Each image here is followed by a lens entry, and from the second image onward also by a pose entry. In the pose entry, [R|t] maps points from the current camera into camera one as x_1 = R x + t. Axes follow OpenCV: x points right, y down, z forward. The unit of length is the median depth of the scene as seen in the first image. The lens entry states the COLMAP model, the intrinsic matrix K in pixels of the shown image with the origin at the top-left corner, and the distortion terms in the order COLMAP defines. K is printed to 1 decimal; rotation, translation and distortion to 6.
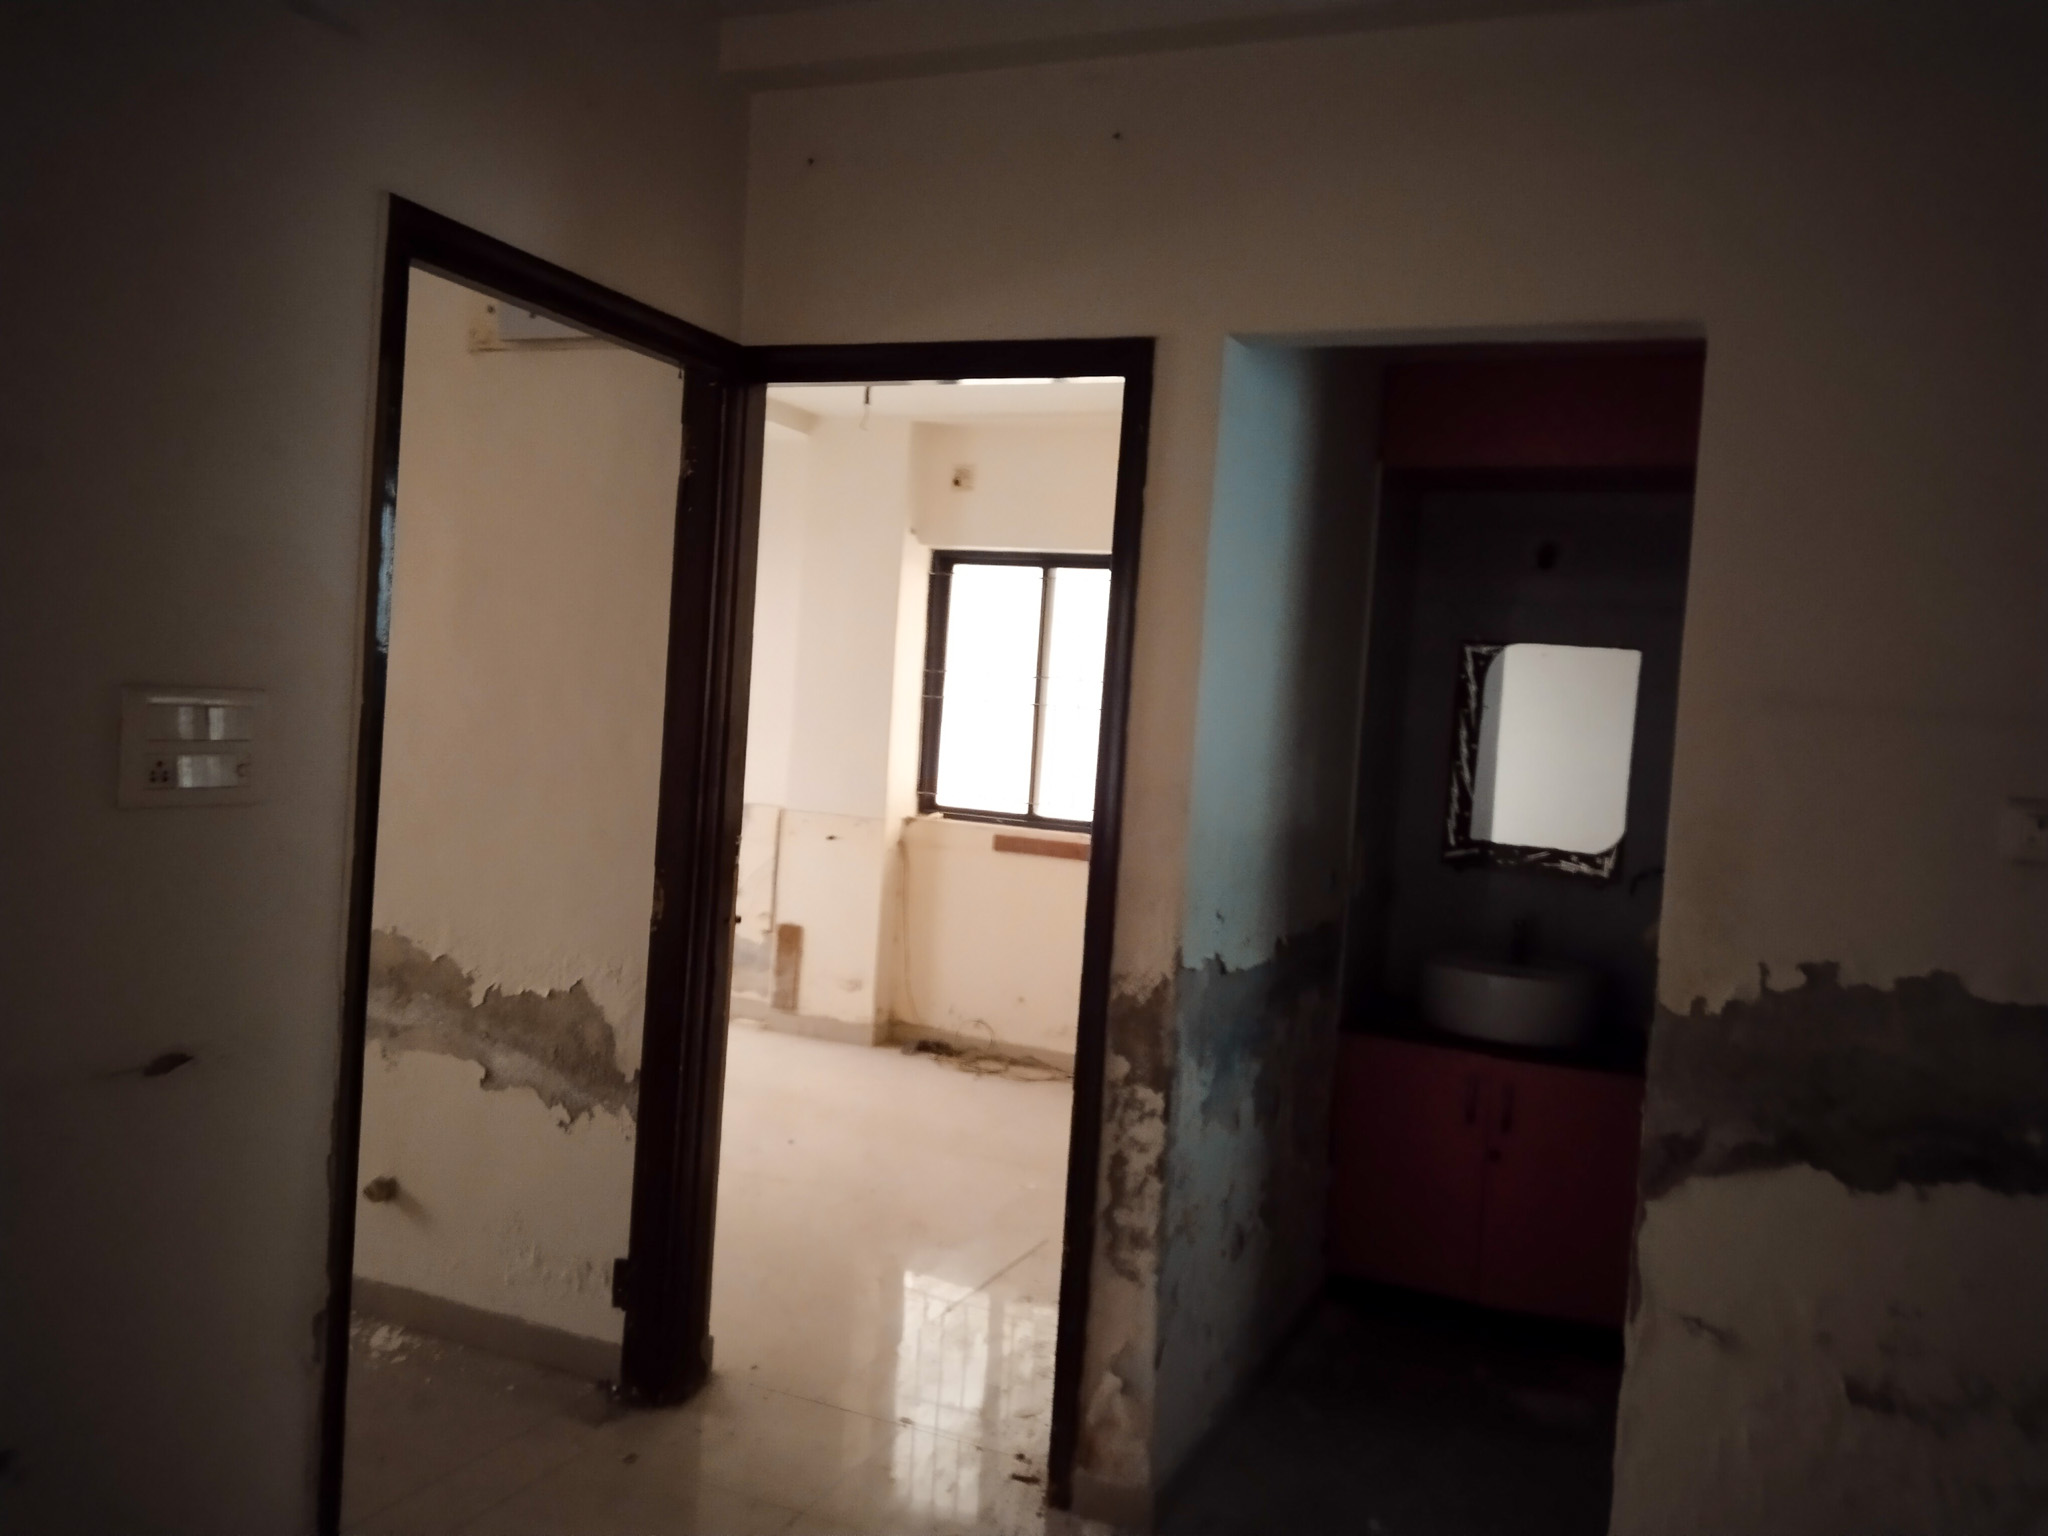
lens RADIAL K [[1609.2, 0, 1019.4], [0, 1609.2, 728.3], [0, 0, 1]] dist [0.010752, -0.029077]
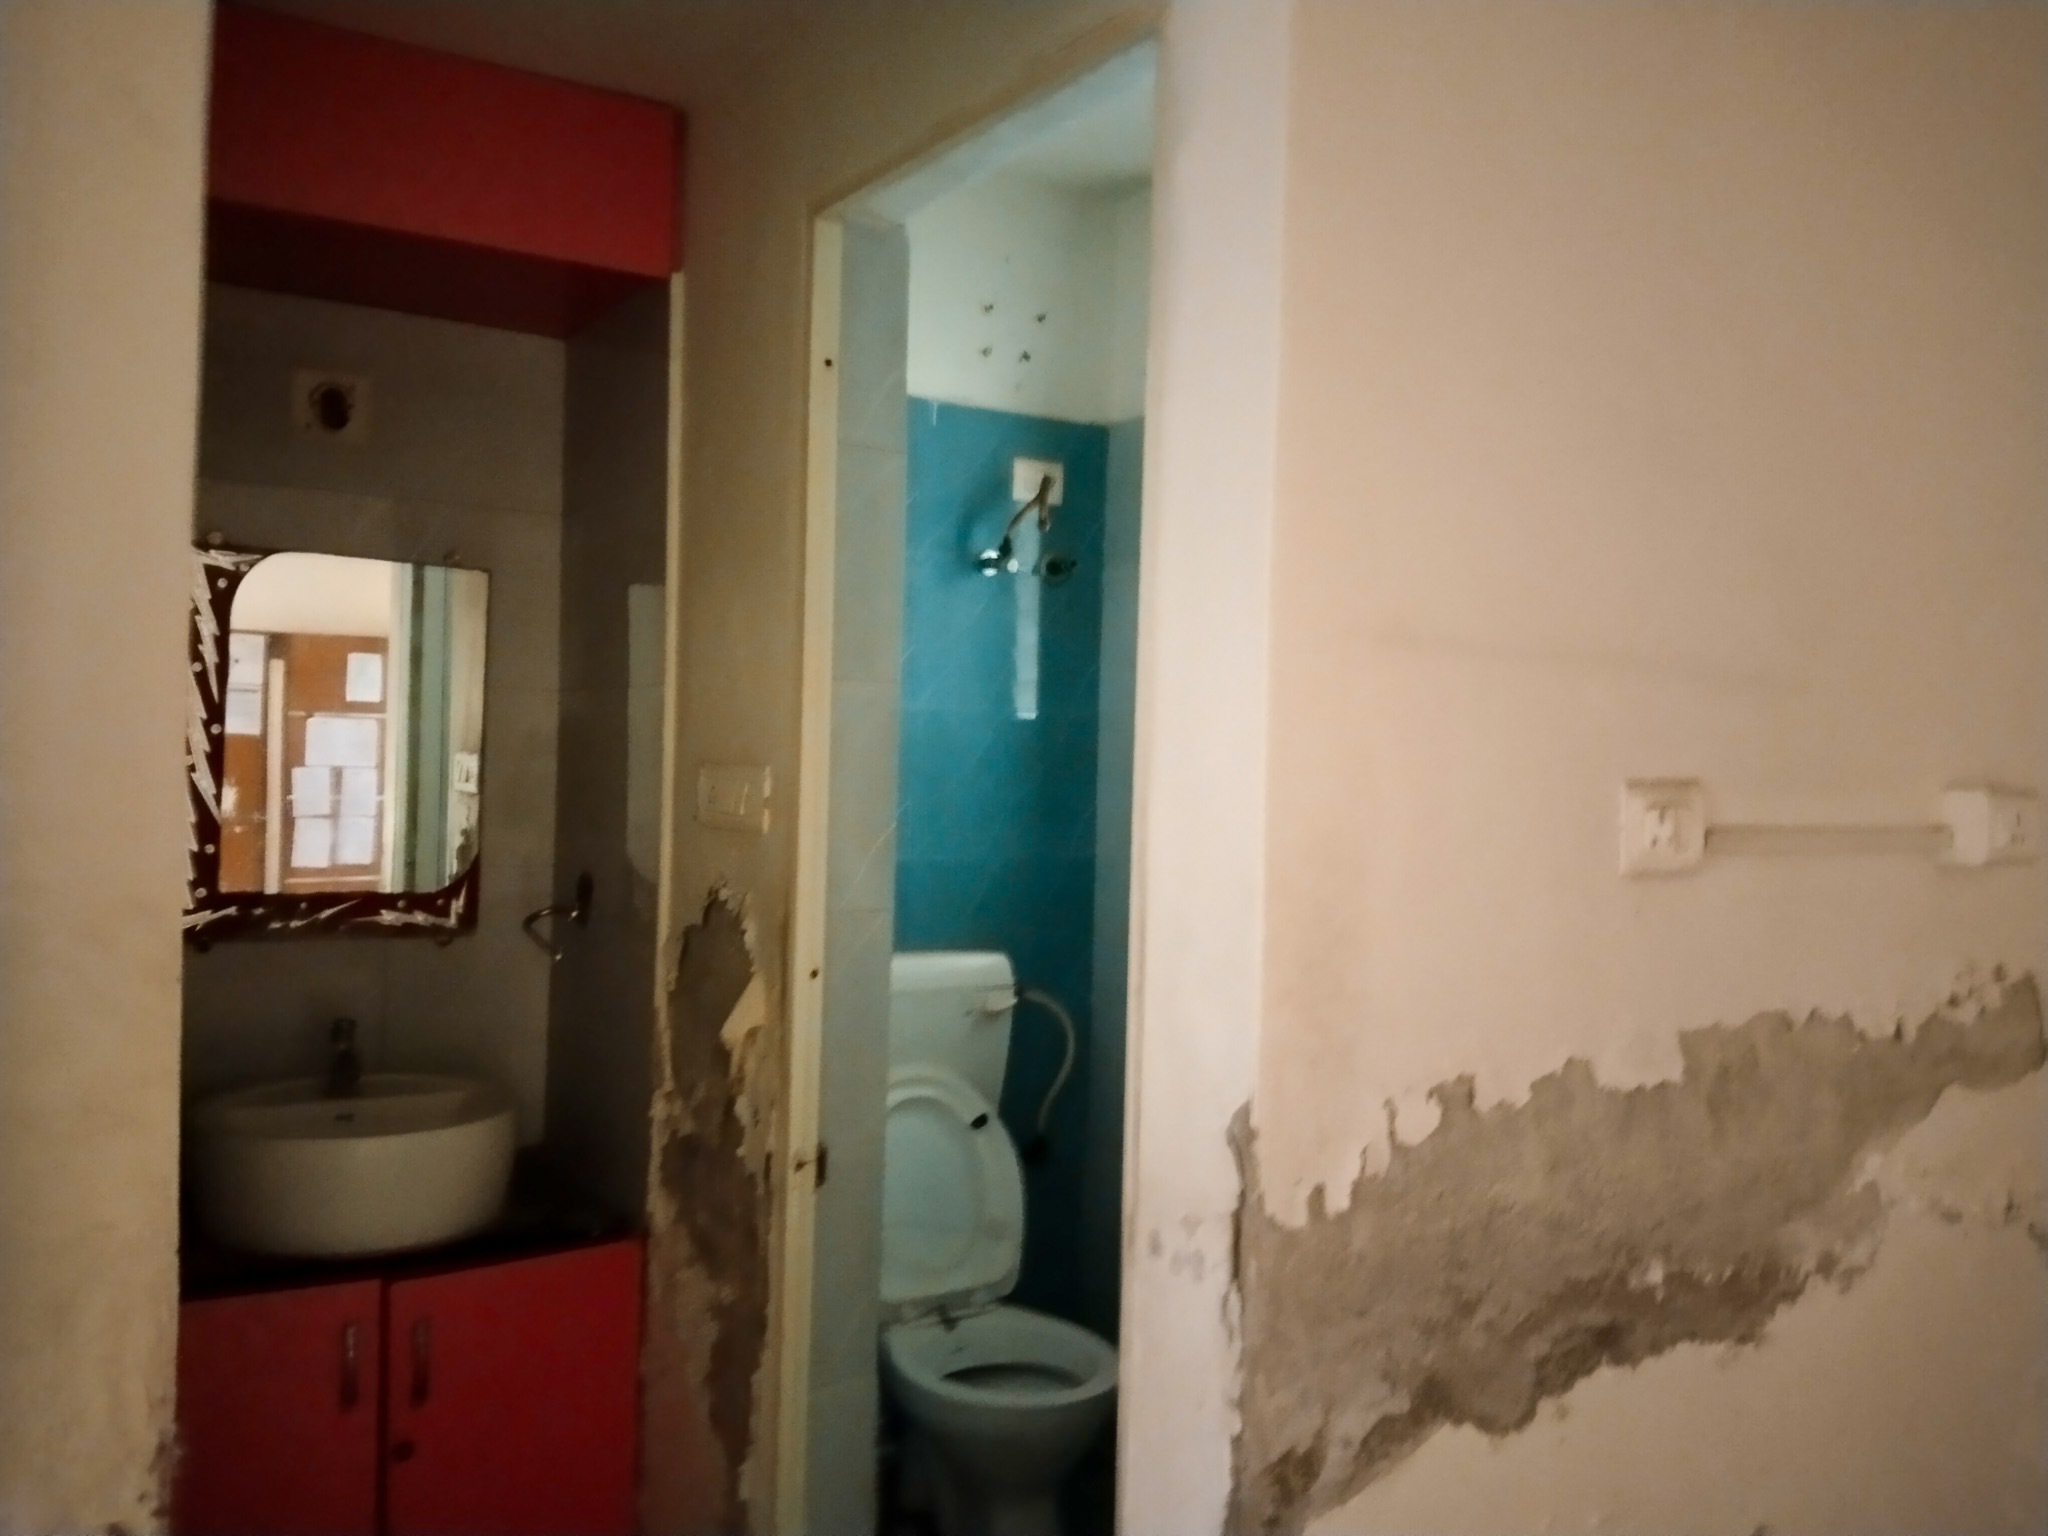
lens RADIAL K [[1609.2, 0, 1043.4], [0, 1609.2, 769.9], [0, 0, 1]] dist [0.010752, -0.029077]
pose [[0.542245, -0.060172, 0.838063, -0.055090], [0.019408, 0.998063, 0.059102, -0.003924], [-0.839997, -0.015783, 0.542362, 0.651230]]
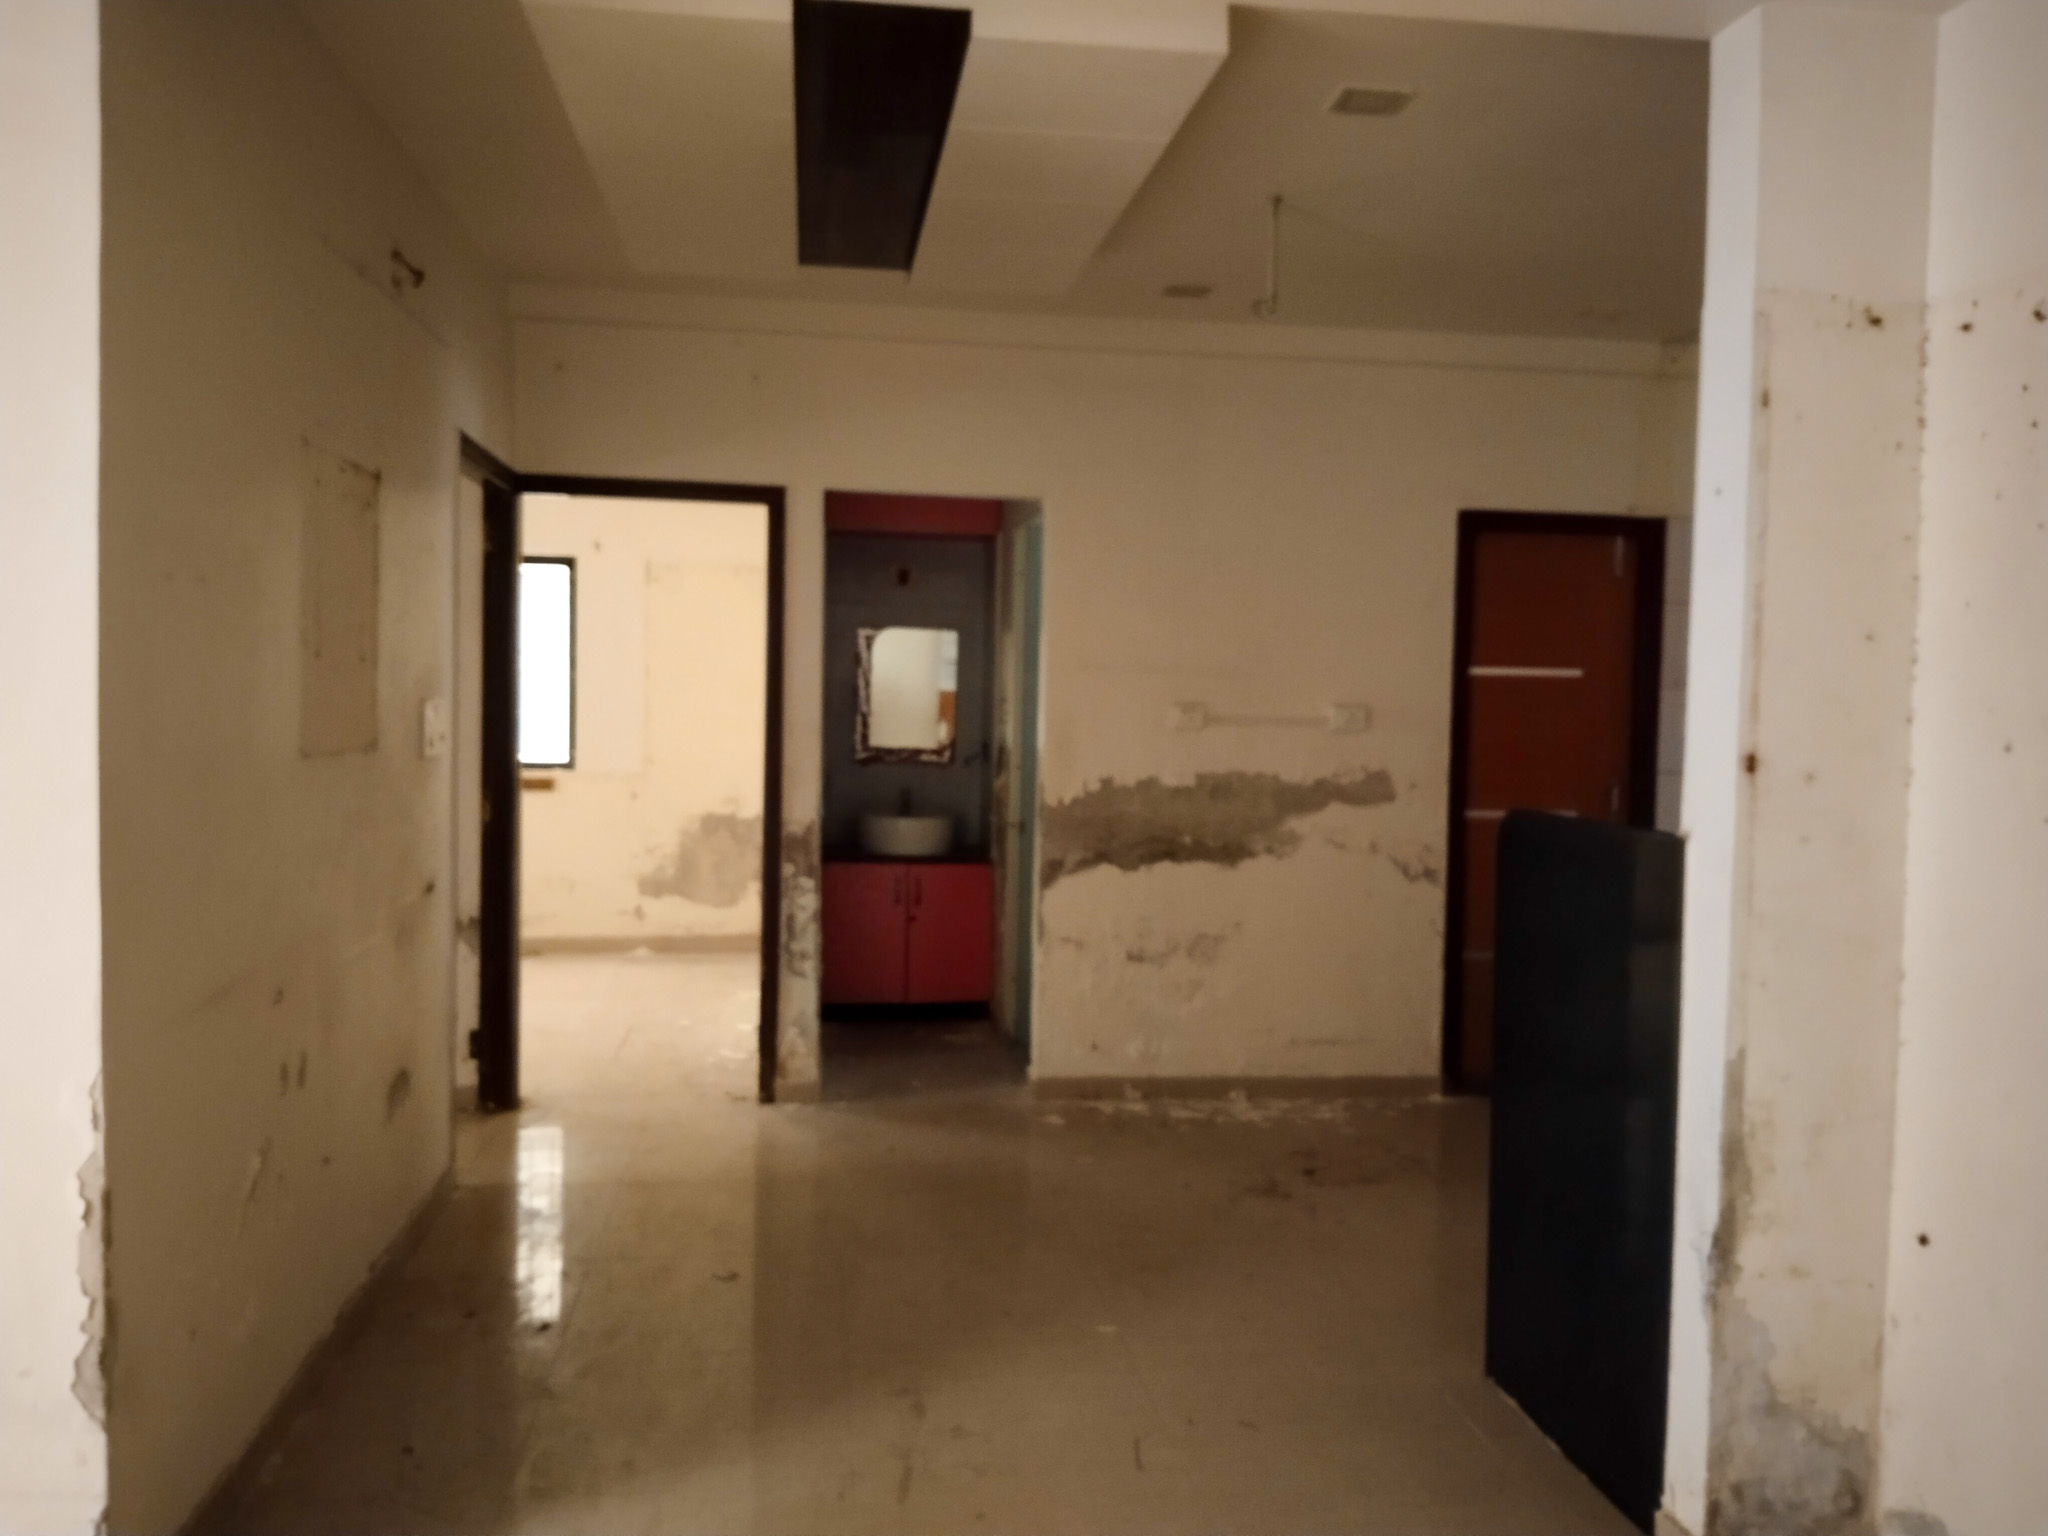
lens RADIAL K [[1609.2, 0, 1045.2], [0, 1609.2, 709.8], [0, 0, 1]] dist [0.010752, -0.029077]
pose [[0.848574, -0.059037, 0.525772, -0.644885], [0.044416, 0.998196, 0.040397, -0.041170], [-0.527208, -0.010927, 0.849666, -0.754272]]
